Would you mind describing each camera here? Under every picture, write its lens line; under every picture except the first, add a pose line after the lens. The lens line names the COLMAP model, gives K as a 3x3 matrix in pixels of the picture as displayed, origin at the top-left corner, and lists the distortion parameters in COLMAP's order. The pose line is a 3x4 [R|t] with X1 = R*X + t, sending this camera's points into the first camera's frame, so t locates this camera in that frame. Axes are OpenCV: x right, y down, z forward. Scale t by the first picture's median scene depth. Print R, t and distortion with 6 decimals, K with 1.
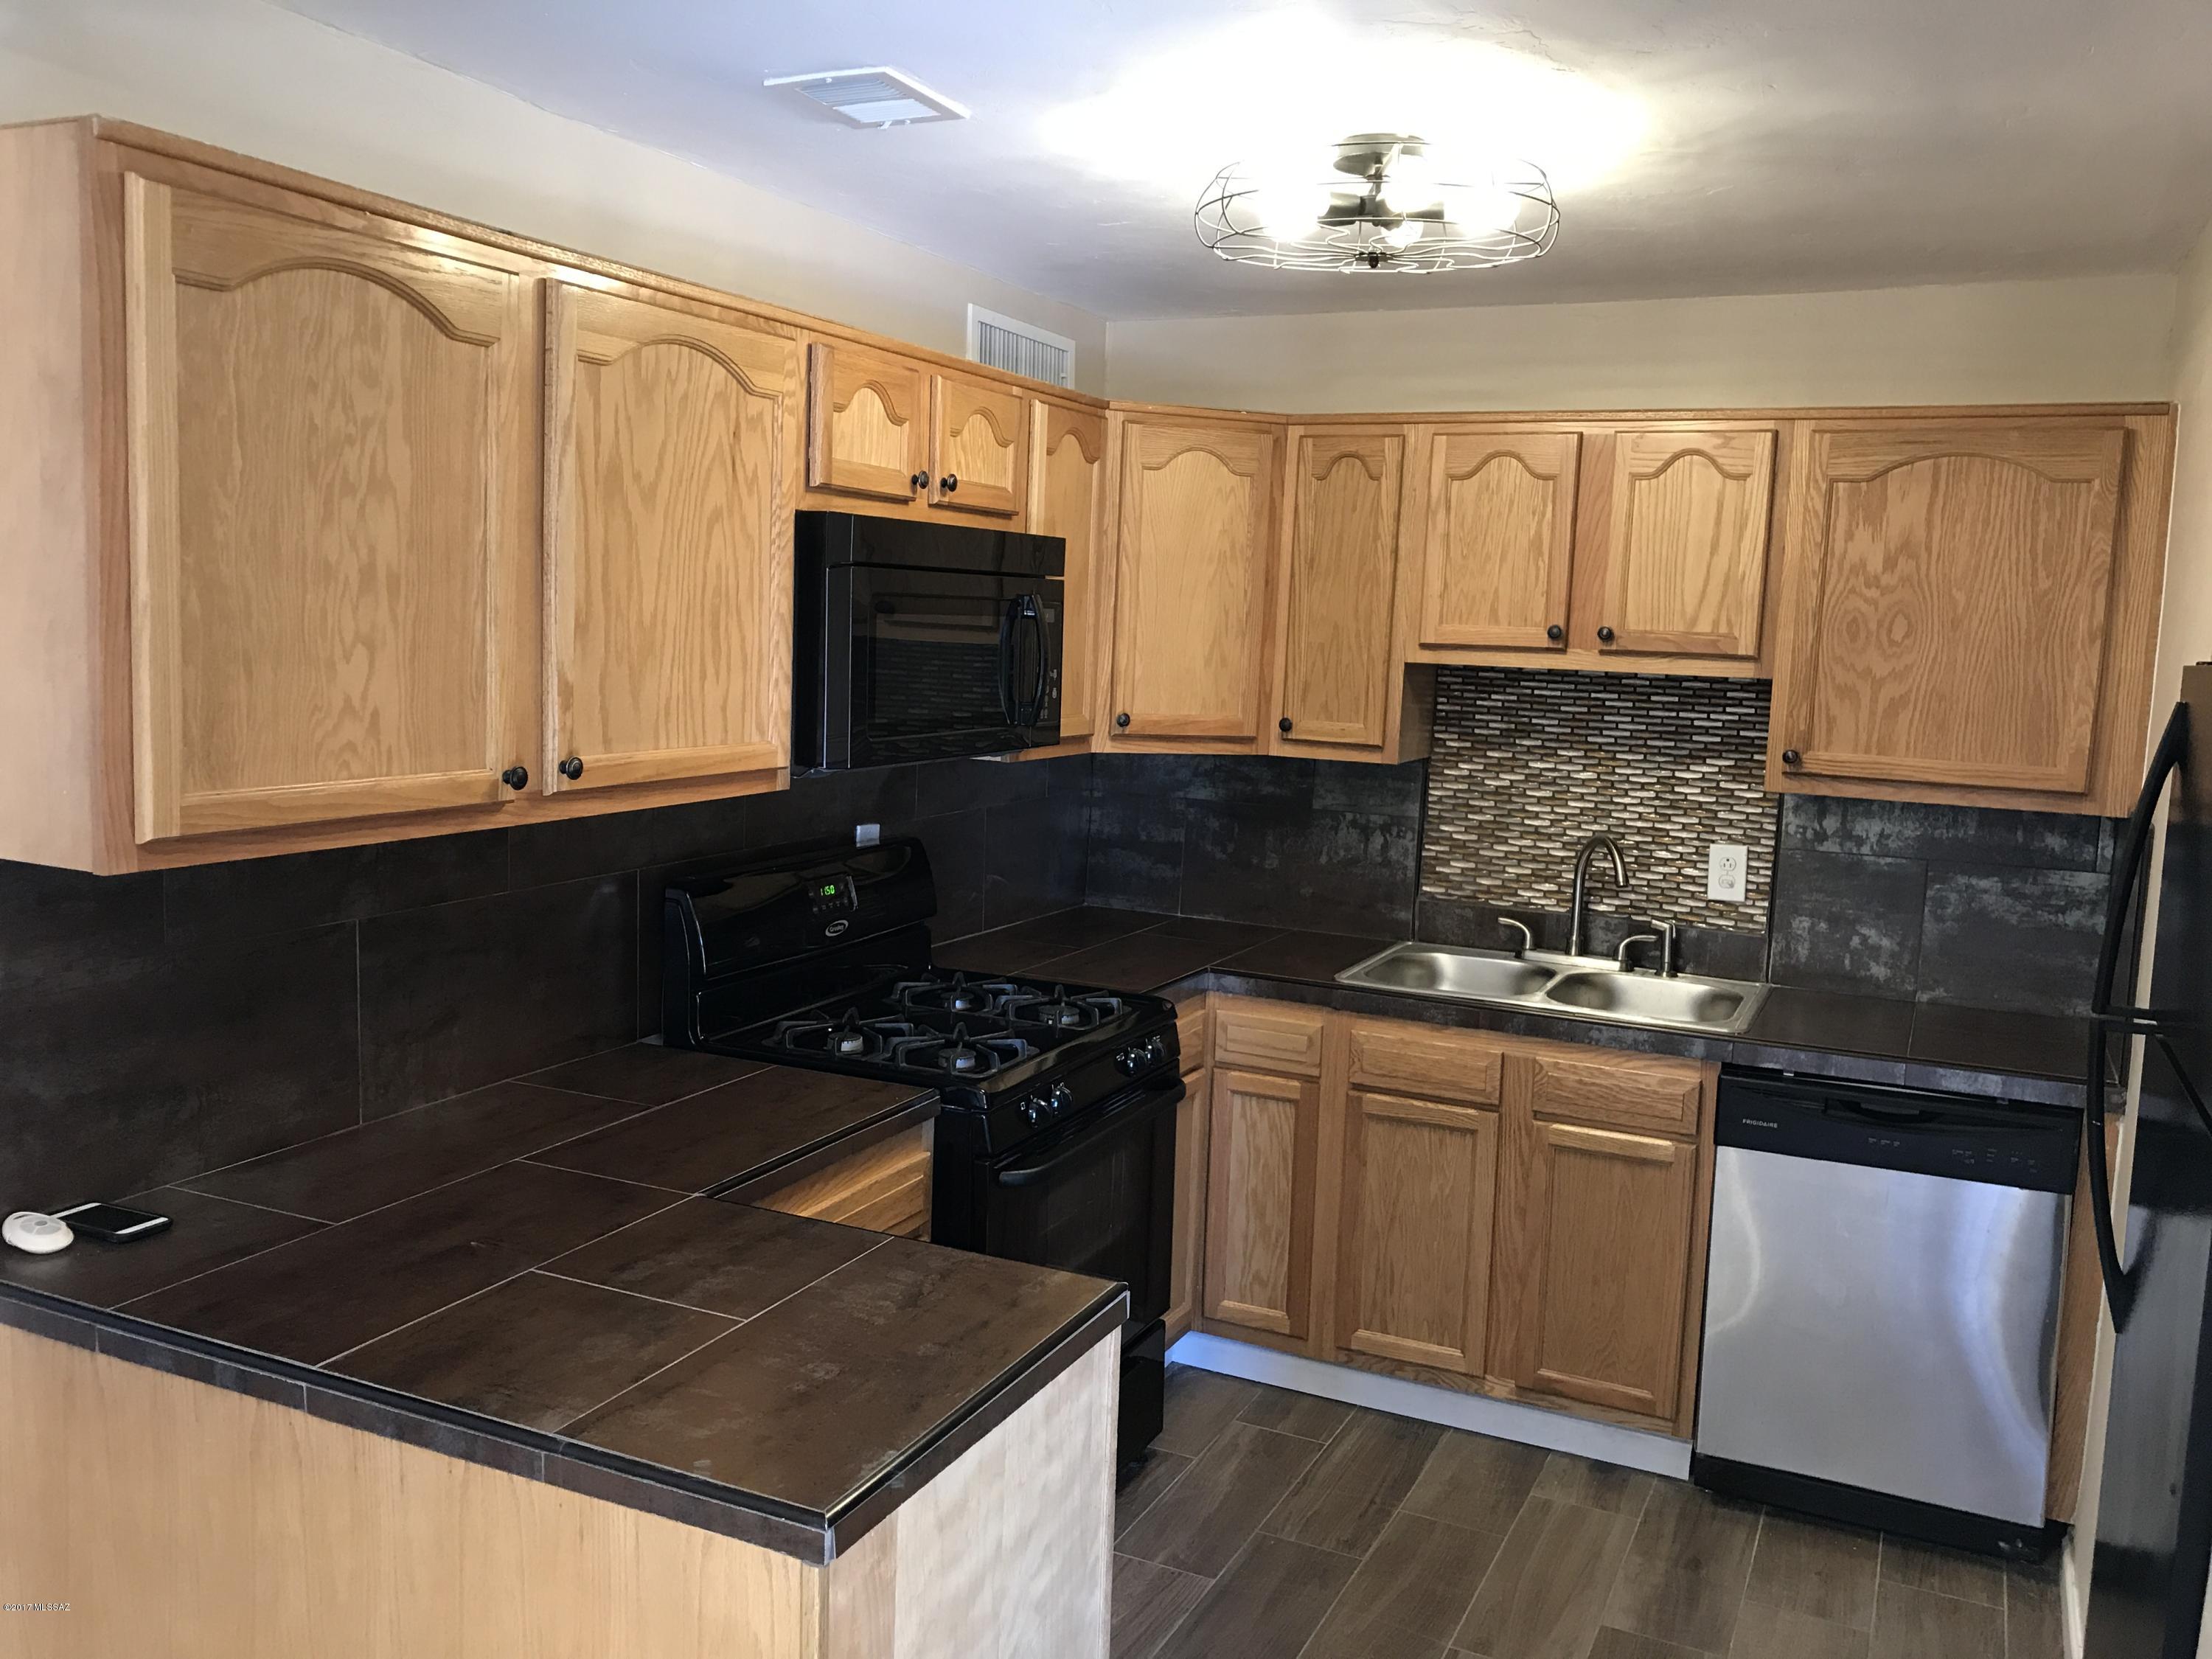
lens RADIAL K [[1787.1, 0, 1100.3], [0, 1787.1, 835.1], [0, 0, 1]] dist [0.042153, -0.034030]
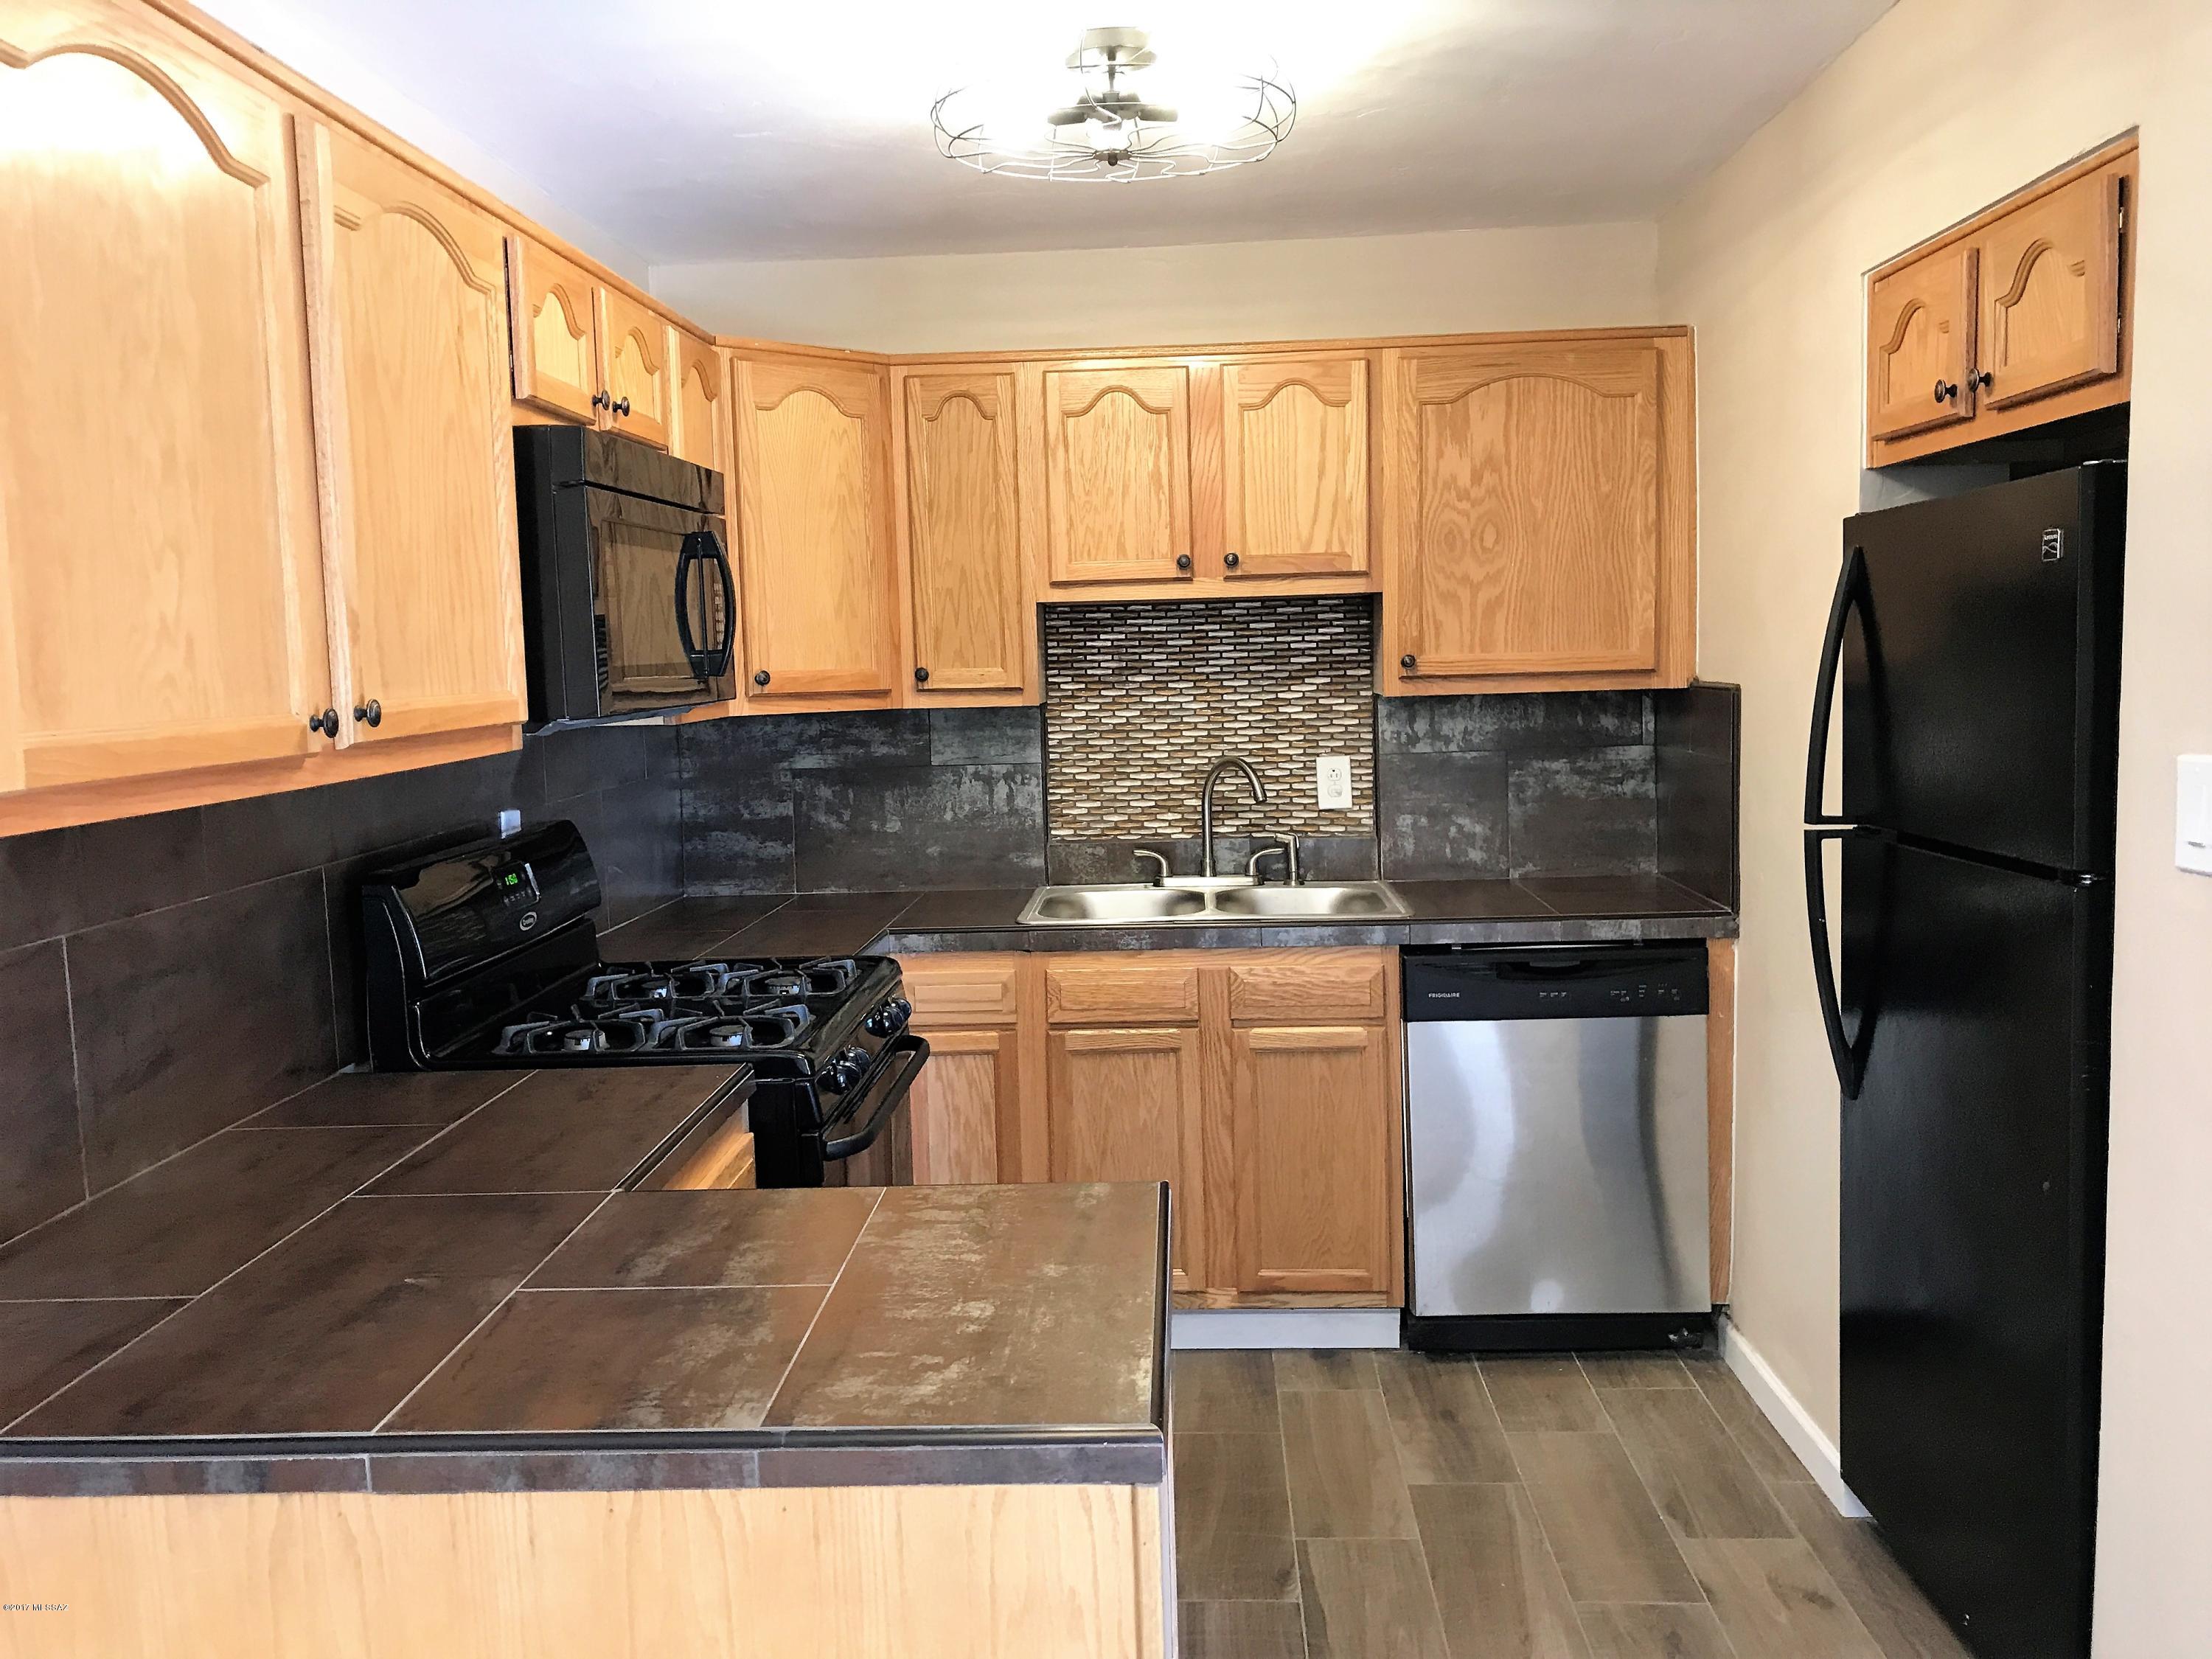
lens RADIAL K [[1787.1, 0, 1087.8], [0, 1787.1, 829.7], [0, 0, 1]] dist [0.042153, -0.034030]
pose [[0.922870, -0.102418, 0.371244, -0.209898], [0.109544, 0.993980, 0.001903, 0.035016], [-0.369204, 0.038911, 0.928533, 0.078234]]
